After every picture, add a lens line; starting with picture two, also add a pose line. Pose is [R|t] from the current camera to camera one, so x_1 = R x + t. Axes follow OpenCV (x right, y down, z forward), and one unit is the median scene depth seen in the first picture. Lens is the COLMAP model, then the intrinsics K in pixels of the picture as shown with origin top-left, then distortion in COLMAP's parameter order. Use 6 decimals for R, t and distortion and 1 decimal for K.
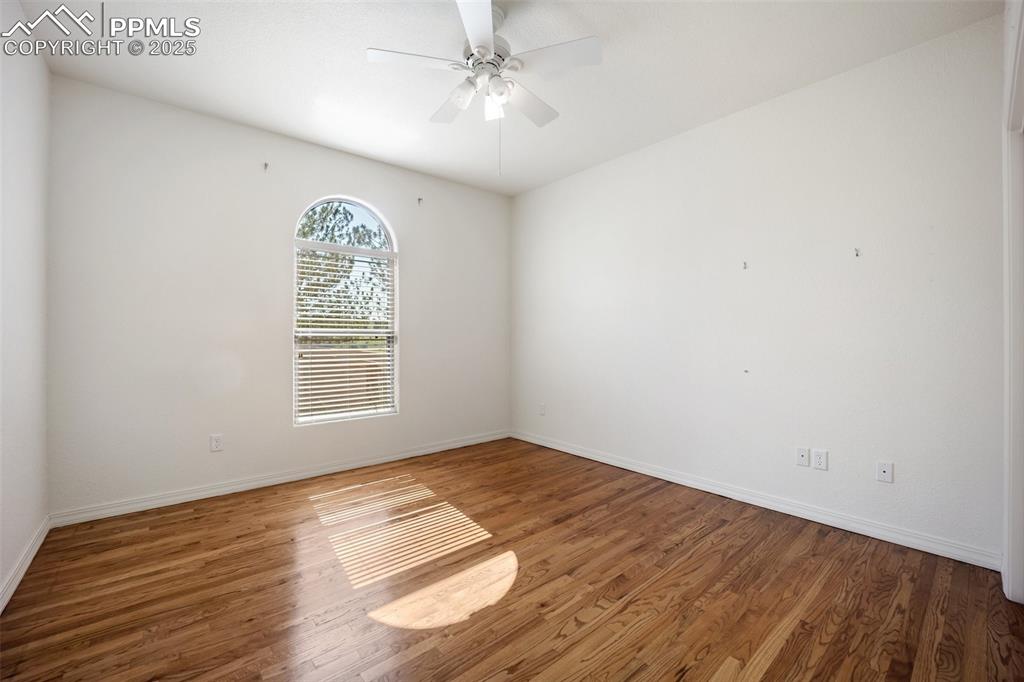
lens RADIAL K [[418.5, 0, 511.8], [0, 418.5, 335.9], [0, 0, 1]] dist [-0.022367, 0.000720]
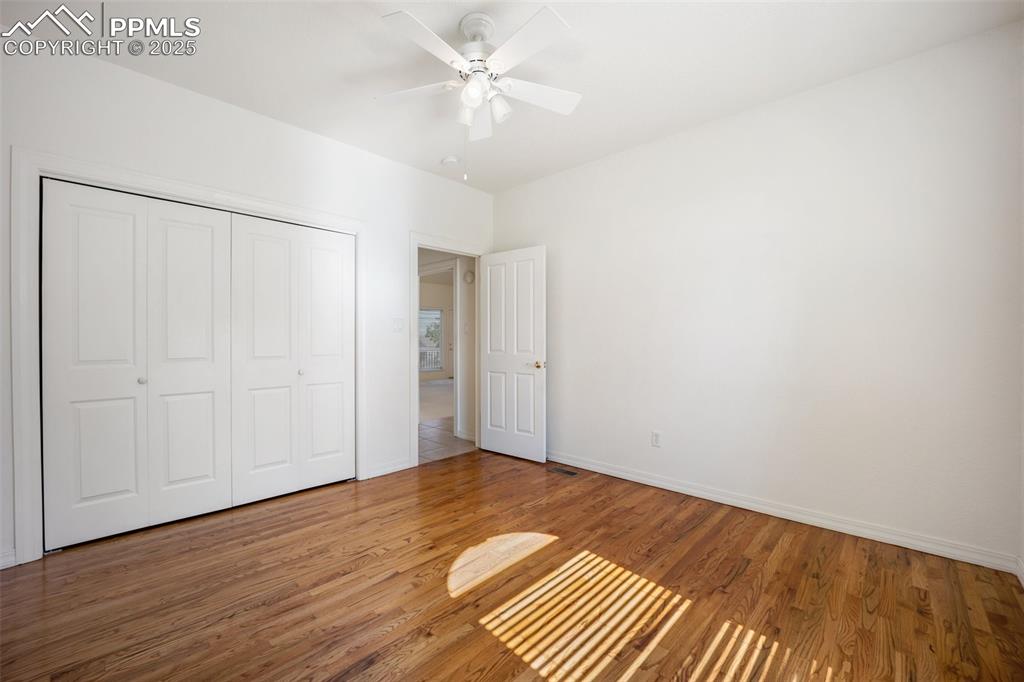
lens RADIAL K [[418.5, 0, 512.5], [0, 418.5, 342.1], [0, 0, 1]] dist [-0.022367, 0.000720]
pose [[-0.994237, -0.001769, -0.107186, -0.031334], [-0.002730, 0.999957, 0.008822, -0.004357], [0.107166, 0.009064, -0.994200, 1.901560]]
